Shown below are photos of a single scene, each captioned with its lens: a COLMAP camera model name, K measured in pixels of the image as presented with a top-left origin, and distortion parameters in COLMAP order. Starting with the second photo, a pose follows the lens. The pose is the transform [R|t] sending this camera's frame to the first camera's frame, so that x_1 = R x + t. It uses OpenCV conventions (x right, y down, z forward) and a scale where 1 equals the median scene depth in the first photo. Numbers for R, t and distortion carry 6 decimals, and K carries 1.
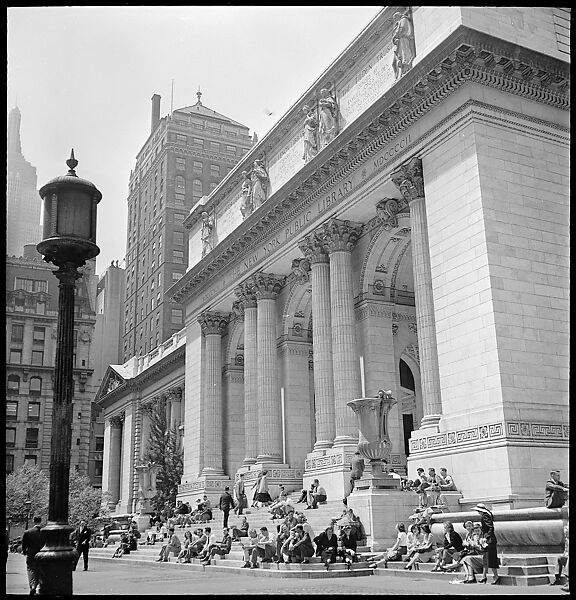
lens RADIAL K [[755.4, 0, 279.3], [0, 755.4, 310.2], [0, 0, 1]] dist [-0.023367, 0.000000]
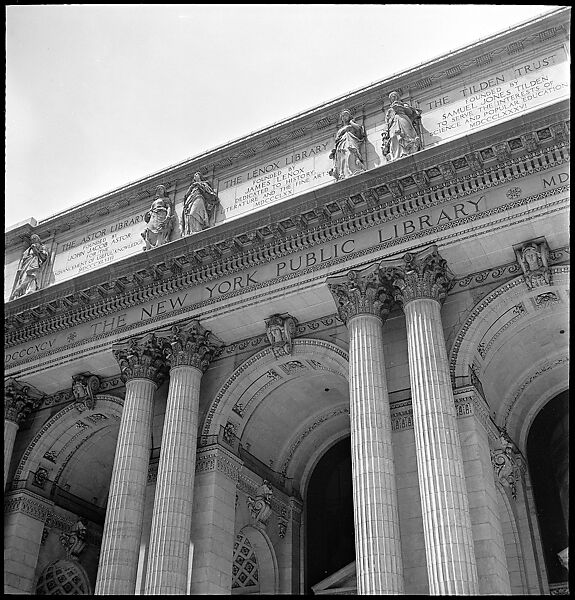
lens RADIAL K [[755.4, 0, 271.1], [0, 755.4, 310.1], [0, 0, 1]] dist [-0.023367, 0.000000]
pose [[0.814202, 0.358502, 0.456674, -0.294510], [-0.191246, 0.908292, -0.372063, 0.176493], [-0.548179, 0.215597, 0.808095, 0.577629]]
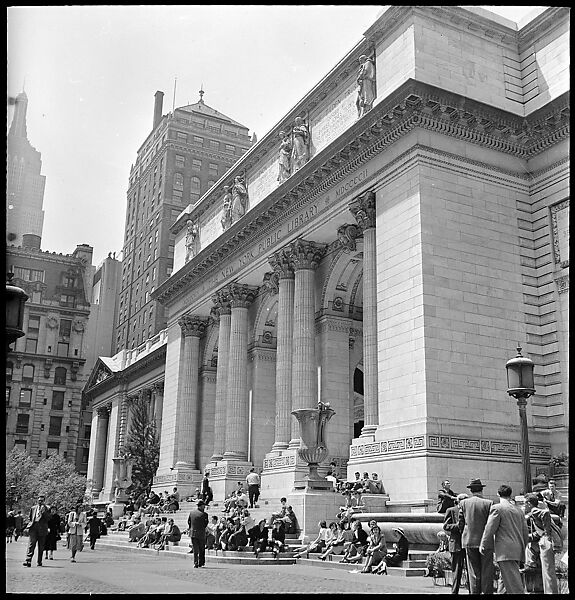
lens RADIAL K [[755.4, 0, 283.5], [0, 755.4, 310.2], [0, 0, 1]] dist [-0.023367, 0.000000]
pose [[0.999049, 0.043193, 0.005886, 0.045982], [-0.043240, 0.999032, 0.008038, -0.026404], [-0.005533, -0.008285, 0.999950, -0.088441]]
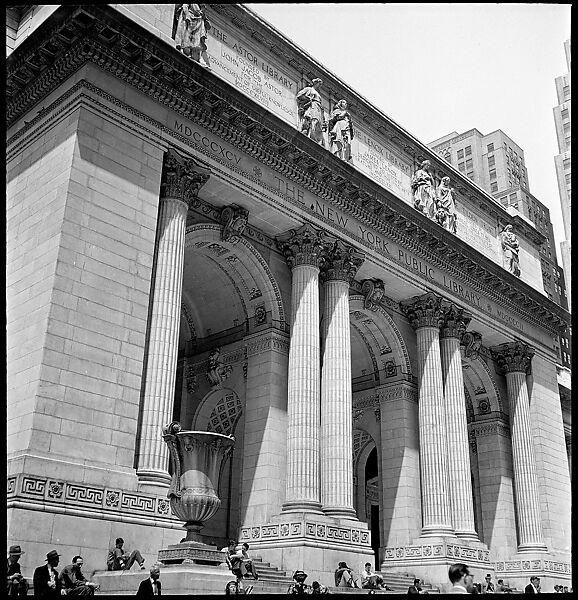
lens RADIAL K [[755.4, 0, 294.2], [0, 755.4, 313.4], [0, 0, 1]] dist [-0.023367, 0.000000]
pose [[-0.352938, 0.375432, 0.857021, -0.705267], [-0.277485, 0.832759, -0.479077, 0.422570], [-0.893553, -0.406895, -0.189735, 1.379268]]
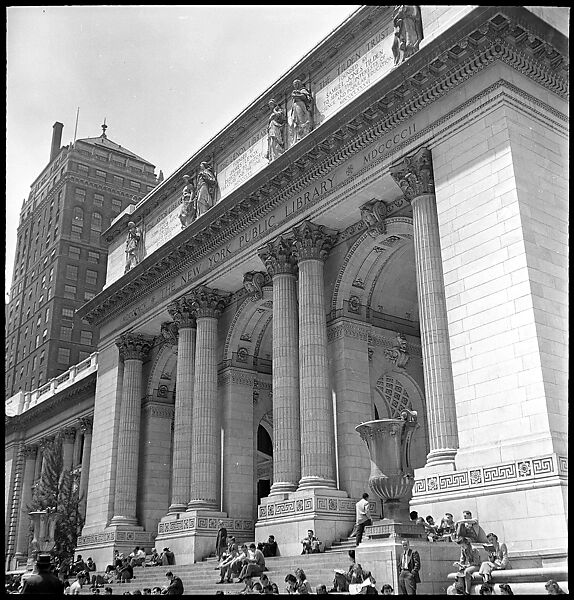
lens RADIAL K [[755.4, 0, 280.6], [0, 755.4, 307.8], [0, 0, 1]] dist [-0.023367, 0.000000]
pose [[0.985253, 0.069315, 0.156436, -0.084343], [-0.056374, 0.994725, -0.085703, 0.051174], [-0.161551, 0.075620, 0.983963, 0.163910]]
